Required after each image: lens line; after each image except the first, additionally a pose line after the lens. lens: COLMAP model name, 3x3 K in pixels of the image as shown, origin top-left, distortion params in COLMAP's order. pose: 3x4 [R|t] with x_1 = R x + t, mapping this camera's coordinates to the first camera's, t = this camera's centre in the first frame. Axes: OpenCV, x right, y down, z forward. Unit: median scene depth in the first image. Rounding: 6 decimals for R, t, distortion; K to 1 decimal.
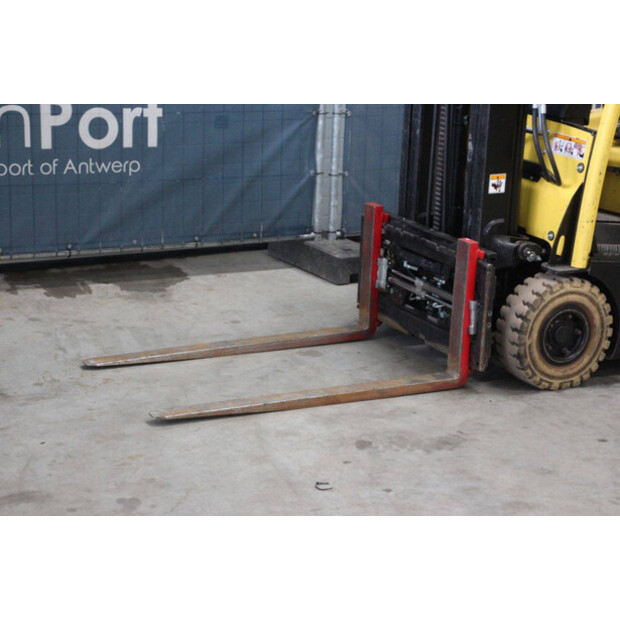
lens RADIAL K [[1458.2, 0, 317.2], [0, 1458.2, 308.9], [0, 0, 1]] dist [0.393040, 0.335392]
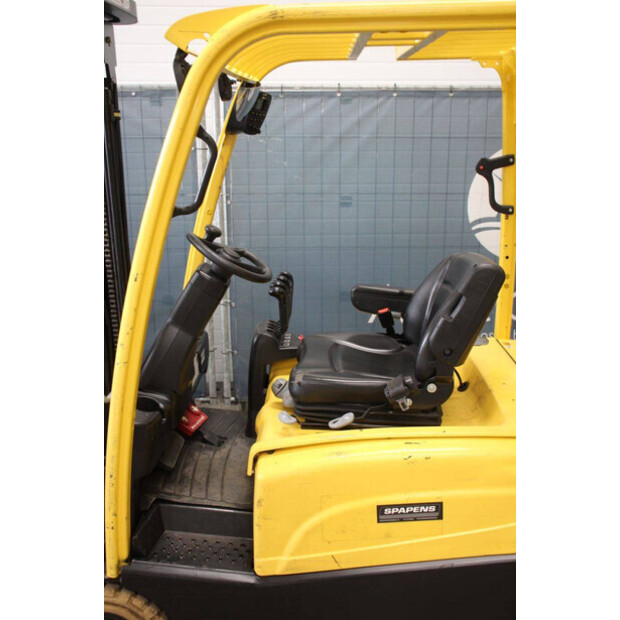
lens RADIAL K [[664.7, 0, 316.9], [0, 664.7, 311.1], [0, 0, 1]] dist [-0.029927, 0.007934]
pose [[0.873798, 0.088236, -0.478217, 0.436430], [-0.082483, 0.996044, 0.033066, -0.194478], [0.479242, 0.010552, 0.877619, 0.720404]]
